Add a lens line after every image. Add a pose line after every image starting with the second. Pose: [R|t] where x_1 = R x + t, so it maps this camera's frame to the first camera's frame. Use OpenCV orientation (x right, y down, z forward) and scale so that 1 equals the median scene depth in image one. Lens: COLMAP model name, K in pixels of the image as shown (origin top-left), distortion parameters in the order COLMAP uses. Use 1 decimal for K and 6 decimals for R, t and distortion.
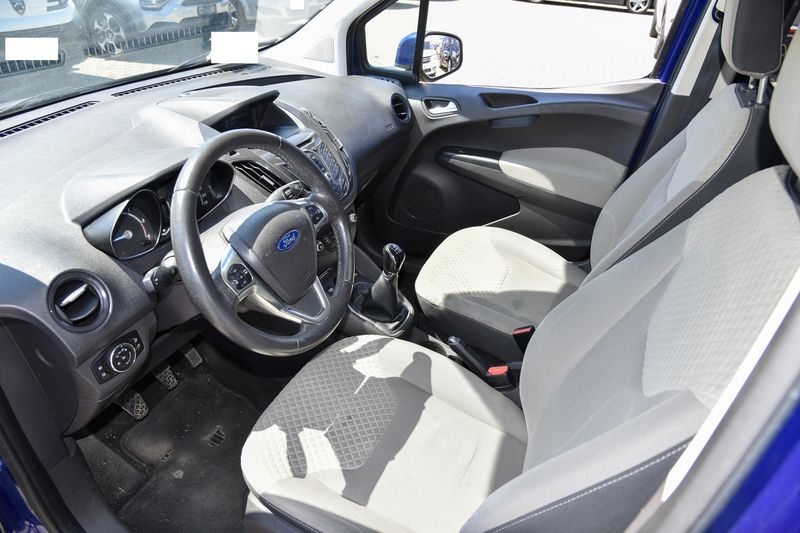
lens RADIAL K [[546.6, 0, 400.0], [0, 546.6, 266.5], [0, 0, 1]] dist [-0.048773, 0.004150]
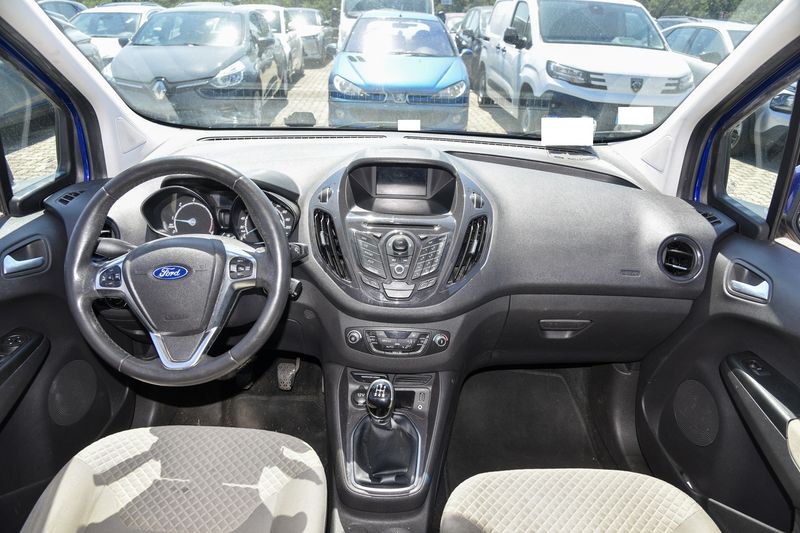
lens RADIAL K [[546.6, 0, 400.0], [0, 546.6, 266.5], [0, 0, 1]] dist [-0.048773, 0.004150]
pose [[0.377198, 0.355828, -0.855049, 0.426456], [-0.472221, 0.868110, 0.152946, -0.226339], [0.796698, 0.346081, 0.495479, 0.427673]]
